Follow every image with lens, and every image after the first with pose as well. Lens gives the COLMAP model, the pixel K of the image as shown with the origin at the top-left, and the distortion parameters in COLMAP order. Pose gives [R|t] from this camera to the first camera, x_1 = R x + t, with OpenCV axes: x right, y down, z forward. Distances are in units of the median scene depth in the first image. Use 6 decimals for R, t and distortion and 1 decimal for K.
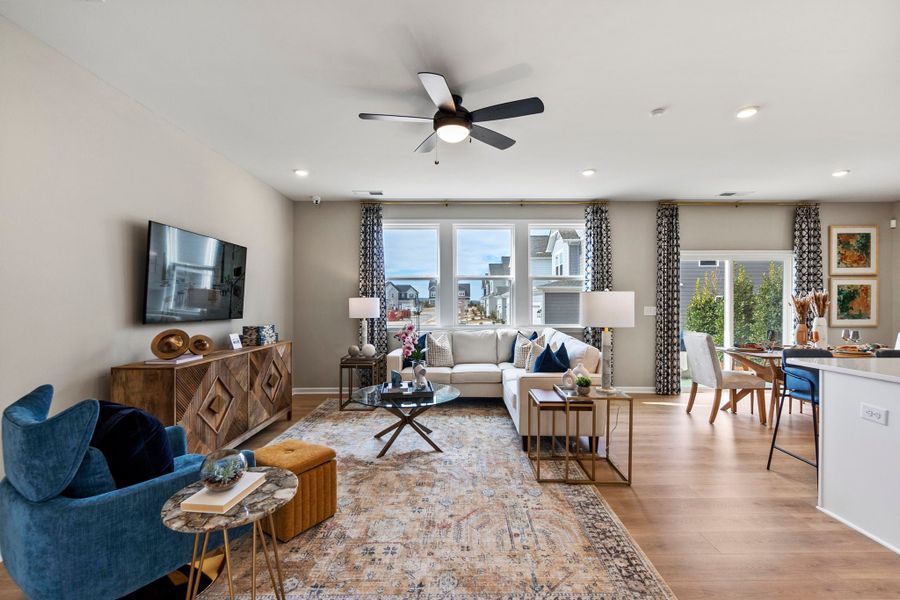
lens RADIAL K [[395.5, 0, 451.2], [0, 395.5, 304.5], [0, 0, 1]] dist [-0.001788, -0.000149]
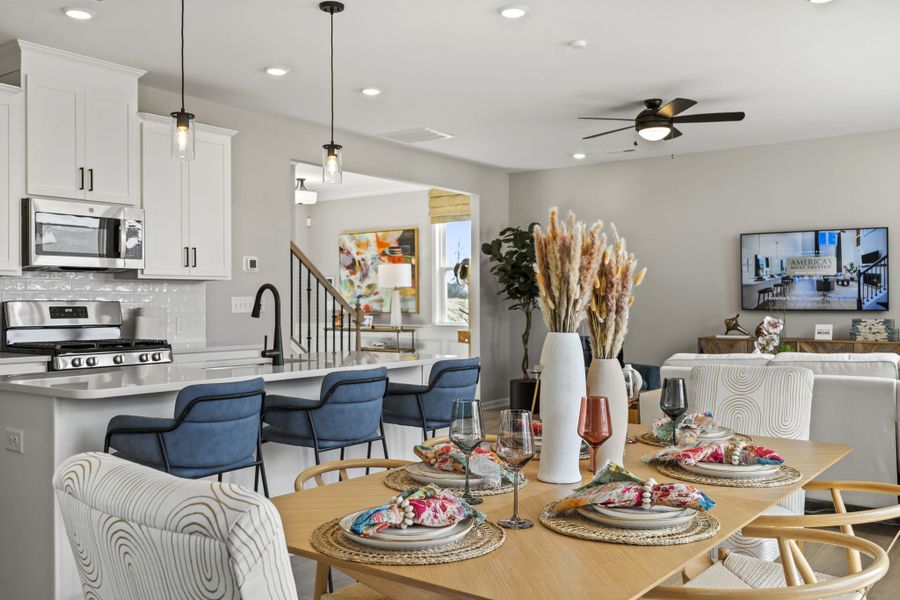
lens RADIAL K [[815.9, 0, 449.5], [0, 815.9, 301.1], [0, 0, 1]] dist [0.019194, 0.000000]
pose [[-0.593918, -0.000941, -0.804525, 1.376174], [0.000834, 0.999998, -0.001785, 0.015511], [0.804525, -0.001731, -0.593916, 1.224340]]
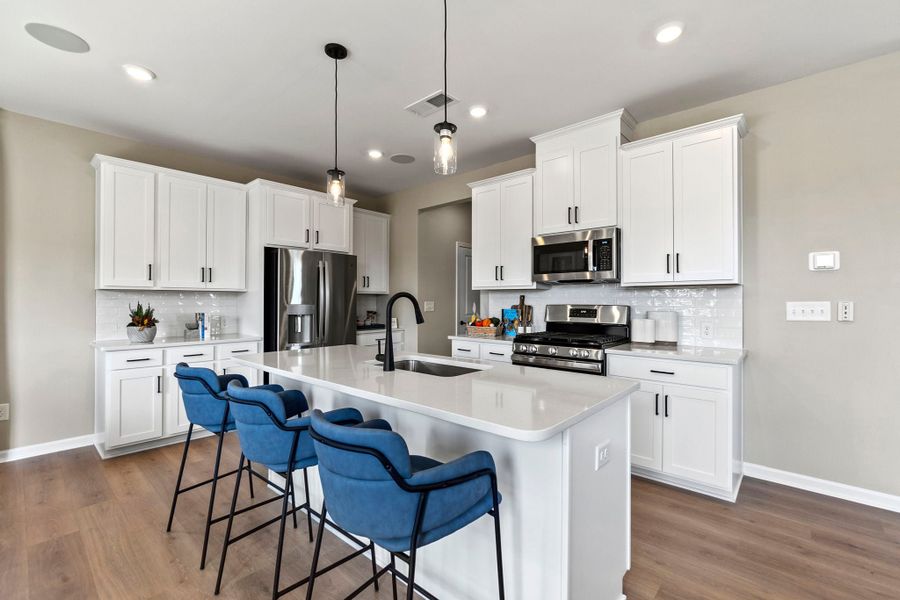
lens RADIAL K [[395.5, 0, 452.4], [0, 395.5, 299.5], [0, 0, 1]] dist [-0.001788, -0.000149]
pose [[-0.744090, -0.000889, 0.668079, 0.397734], [0.000894, 0.999997, 0.002327, -0.000212], [-0.668079, 0.002329, -0.744087, 0.835754]]
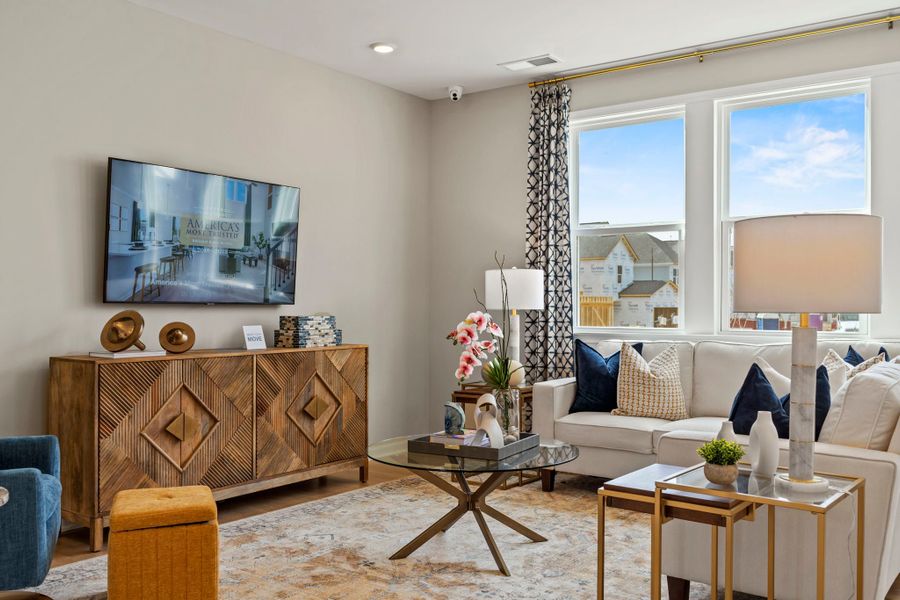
lens RADIAL K [[815.9, 0, 443.0], [0, 815.9, 304.2], [0, 0, 1]] dist [0.019194, 0.000000]
pose [[0.801487, 0.004764, -0.597993, 0.395315], [-0.005808, 0.999983, 0.000183, 0.031787], [0.597984, 0.003327, 0.801501, 0.116438]]
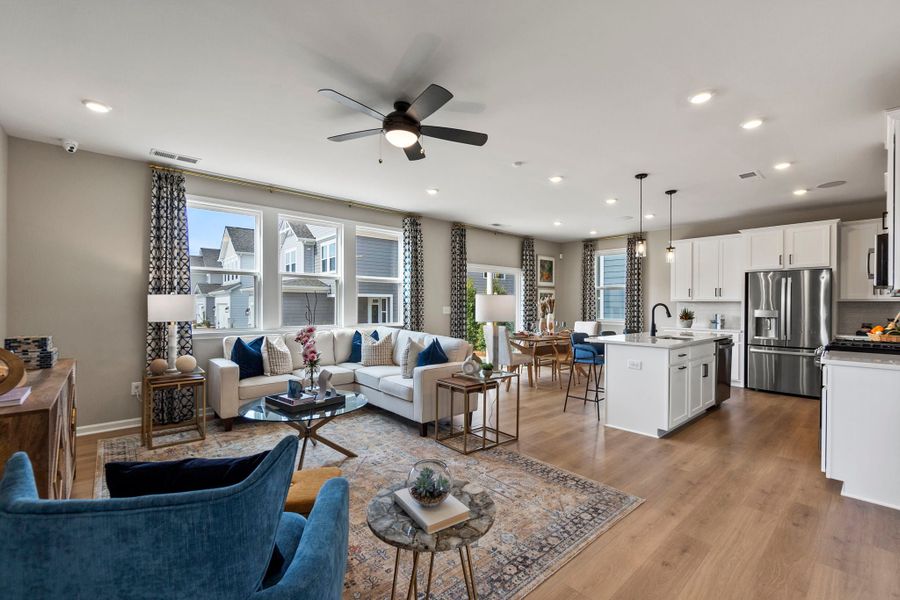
lens RADIAL K [[395.5, 0, 457.1], [0, 395.5, 303.6], [0, 0, 1]] dist [-0.001788, -0.000149]
pose [[0.739495, 0.006193, 0.673134, -0.381180], [-0.004290, 0.999981, -0.004488, 0.001373], [-0.673149, 0.000431, 0.739507, 0.090995]]
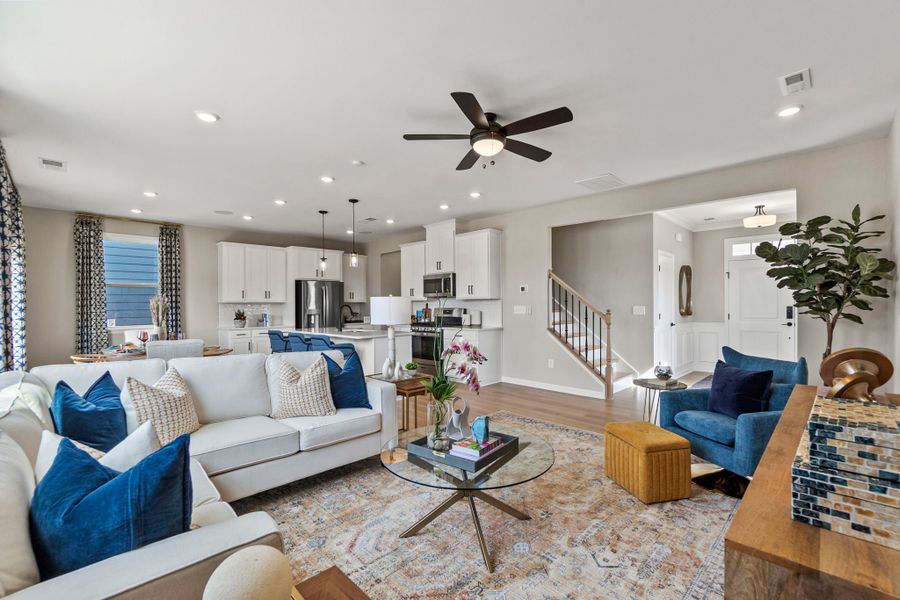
lens RADIAL K [[395.5, 0, 451.6], [0, 395.5, 302.4], [0, 0, 1]] dist [-0.001788, -0.000149]
pose [[-0.709998, 0.007826, 0.704160, -0.445414], [0.009869, 0.999951, -0.001163, -0.008911], [-0.704135, 0.006123, -0.710040, 1.226384]]
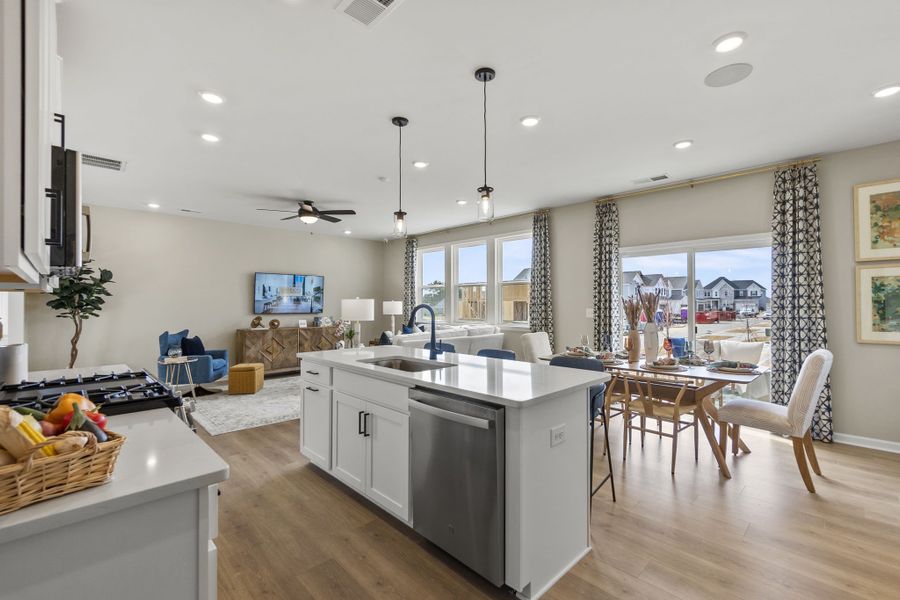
lens RADIAL K [[395.5, 0, 459.6], [0, 395.5, 299.8], [0, 0, 1]] dist [-0.001788, -0.000149]
pose [[0.700804, -0.007890, -0.713311, 1.262352], [0.000011, 0.999939, -0.011050, -0.007476], [0.713354, 0.007736, 0.700761, 0.113400]]
